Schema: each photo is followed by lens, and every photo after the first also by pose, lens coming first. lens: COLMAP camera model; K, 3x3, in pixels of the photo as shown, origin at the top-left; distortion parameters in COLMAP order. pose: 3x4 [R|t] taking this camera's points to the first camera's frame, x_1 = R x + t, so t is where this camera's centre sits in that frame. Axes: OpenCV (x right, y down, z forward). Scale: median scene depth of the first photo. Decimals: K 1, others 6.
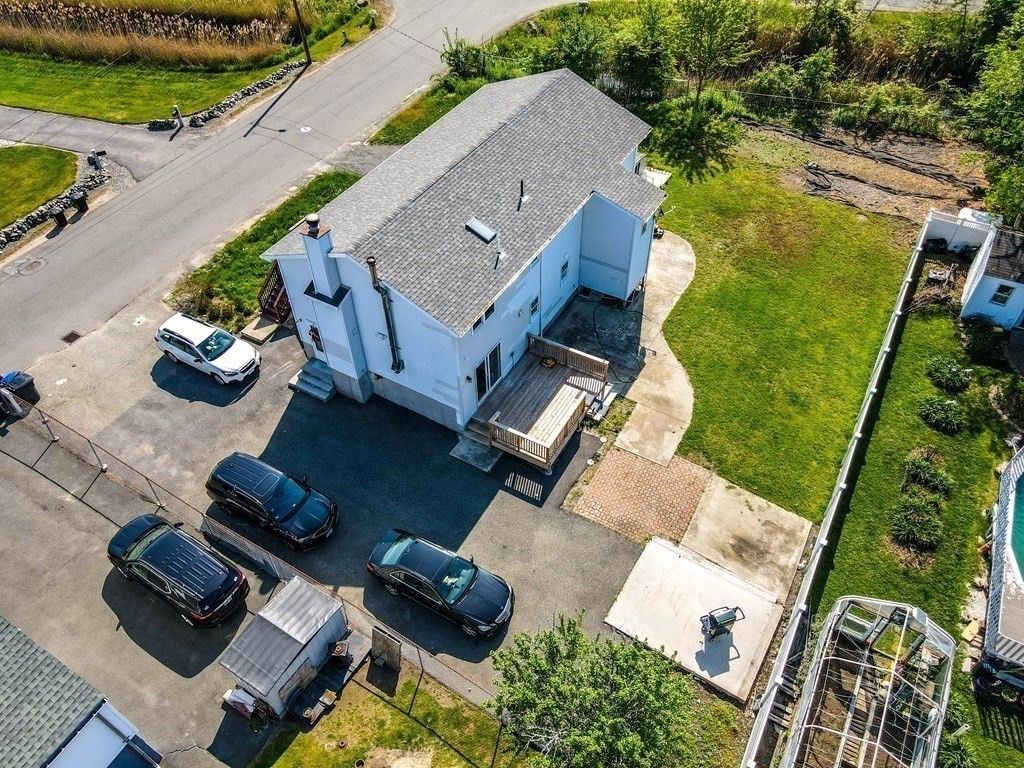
lens RADIAL K [[750.3, 0, 510.0], [0, 750.3, 383.7], [0, 0, 1]] dist [0.012850, 0.001290]
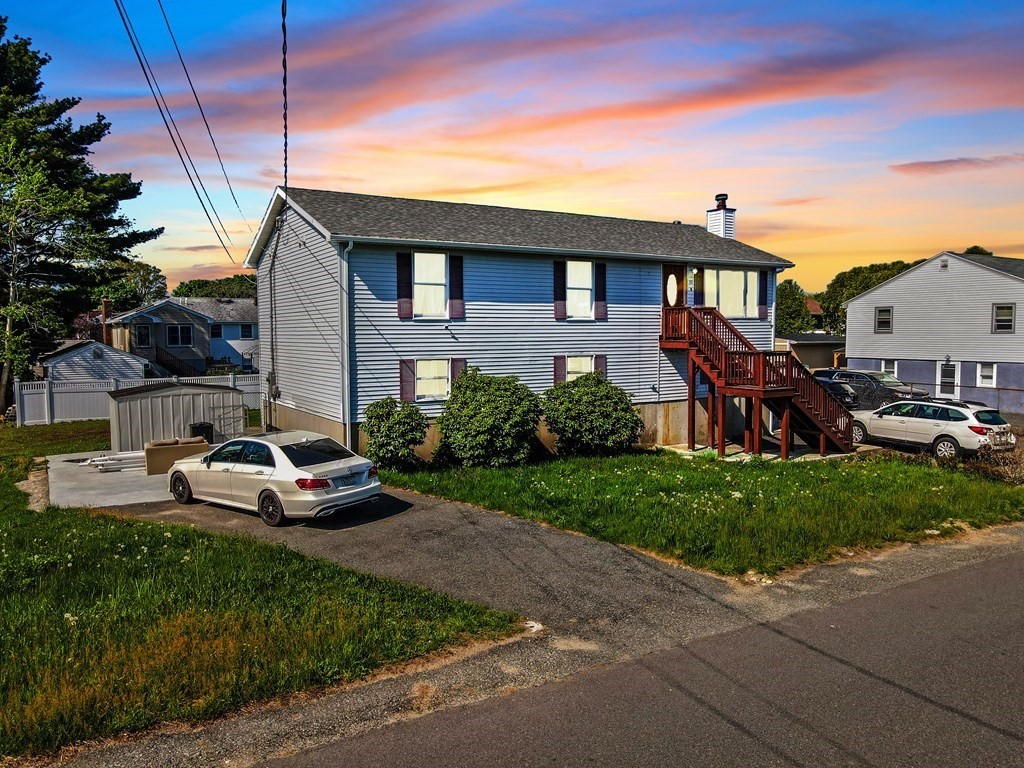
lens RADIAL K [[750.3, 0, 510.0], [0, 750.3, 383.7], [0, 0, 1]] dist [0.012850, 0.001290]
pose [[-0.883187, -0.010251, 0.468909, -0.423829], [0.355480, 0.637562, 0.683483, -0.758977], [-0.305965, 0.770331, -0.559443, 1.598382]]
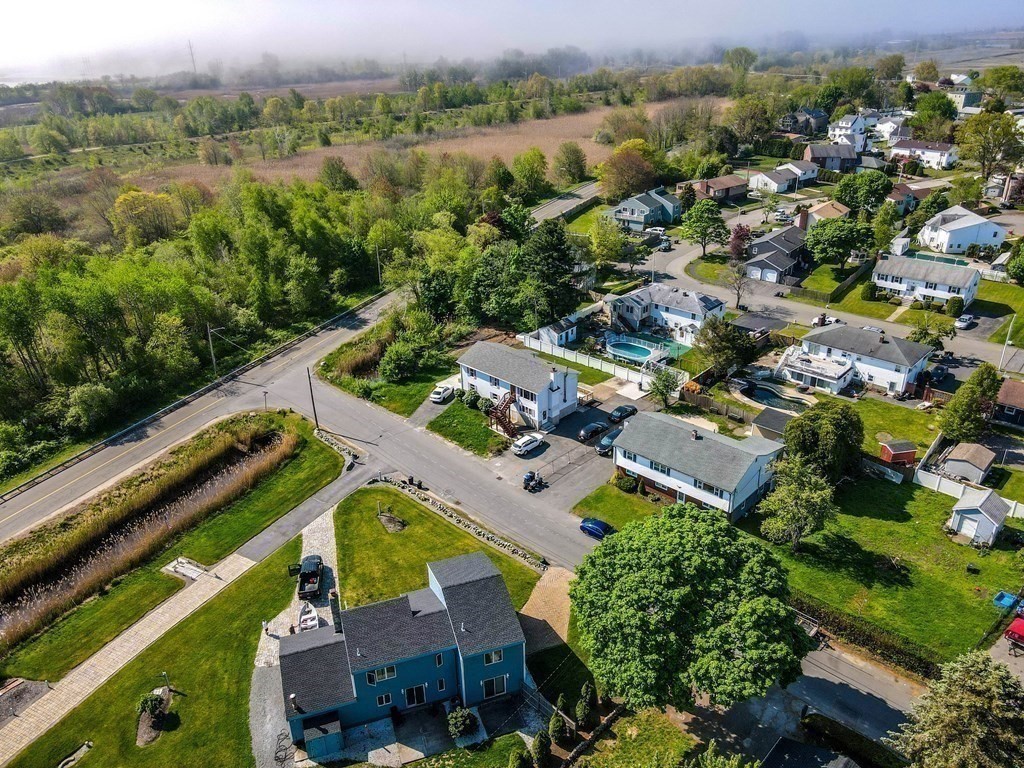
lens RADIAL K [[750.3, 0, 510.0], [0, 750.3, 383.7], [0, 0, 1]] dist [0.012850, 0.001290]
pose [[0.240260, -0.410826, 0.879487, -3.201680], [0.719412, 0.683640, 0.122811, -0.680957], [-0.651707, 0.603207, 0.459804, -0.529047]]
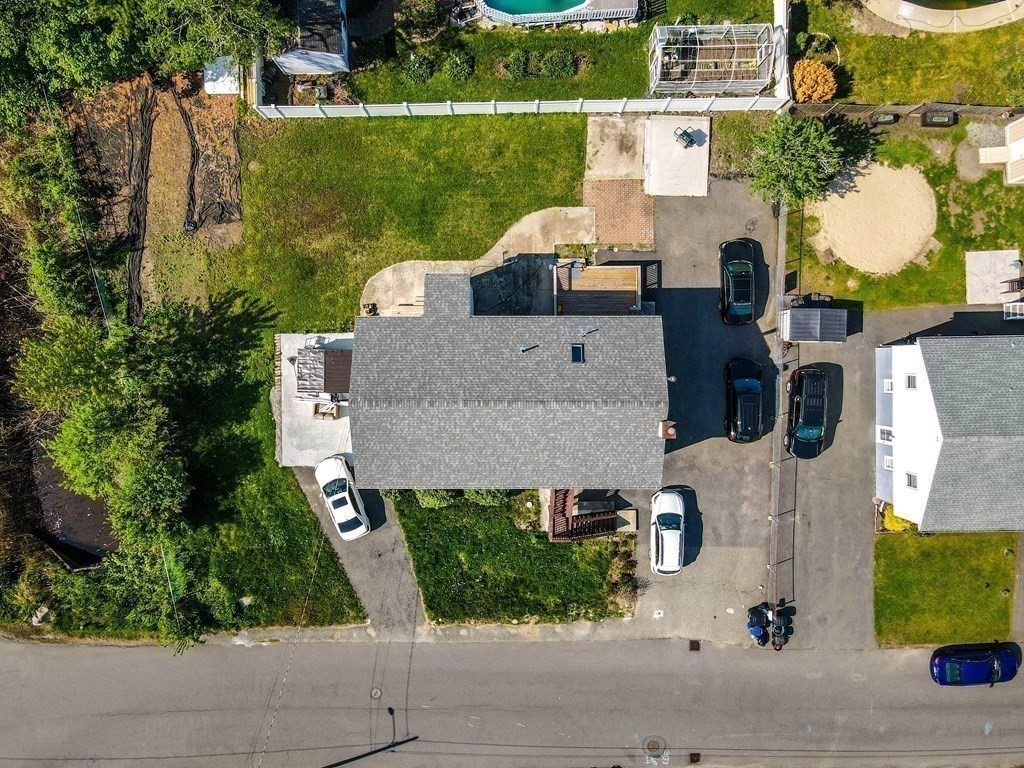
lens RADIAL K [[750.3, 0, 510.0], [0, 750.3, 383.7], [0, 0, 1]] dist [0.012850, 0.001290]
pose [[-0.507780, -0.861467, 0.005819, -0.029638], [0.635971, -0.370292, 0.677070, -1.139765], [-0.581119, 0.347504, 0.735895, 0.061734]]
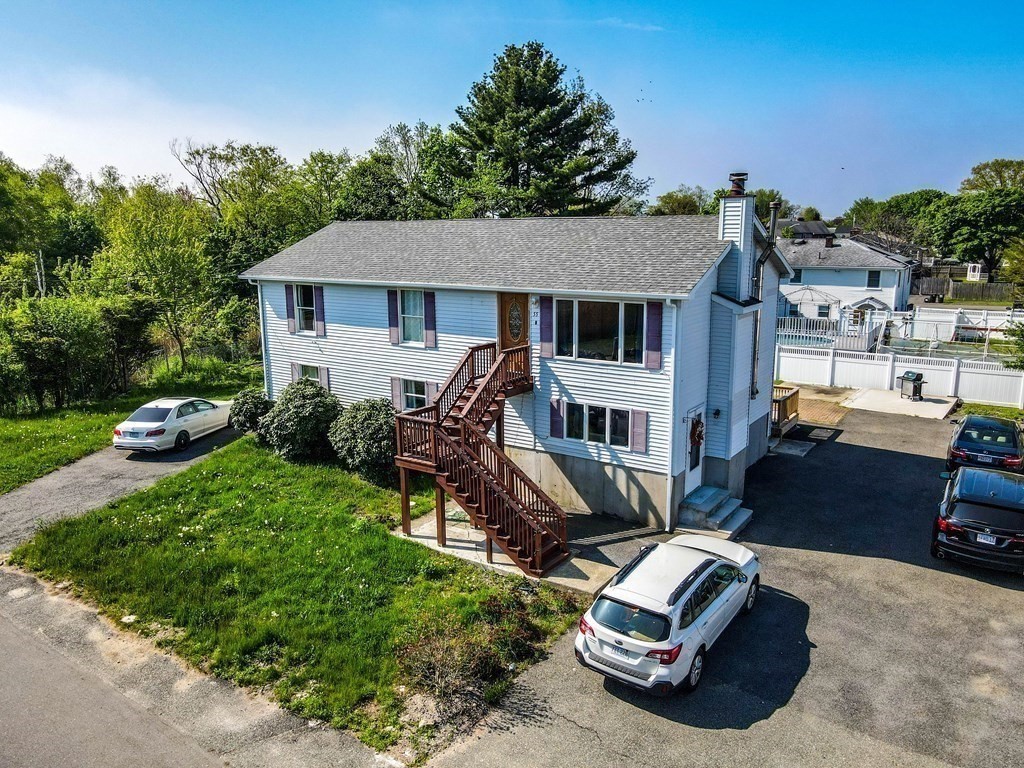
lens RADIAL K [[750.3, 0, 510.0], [0, 750.3, 383.7], [0, 0, 1]] dist [0.012850, 0.001290]
pose [[0.072841, -0.183159, 0.980381, -0.869744], [0.730203, 0.679354, 0.072667, -0.249935], [-0.679336, 0.710584, 0.183228, 0.963689]]
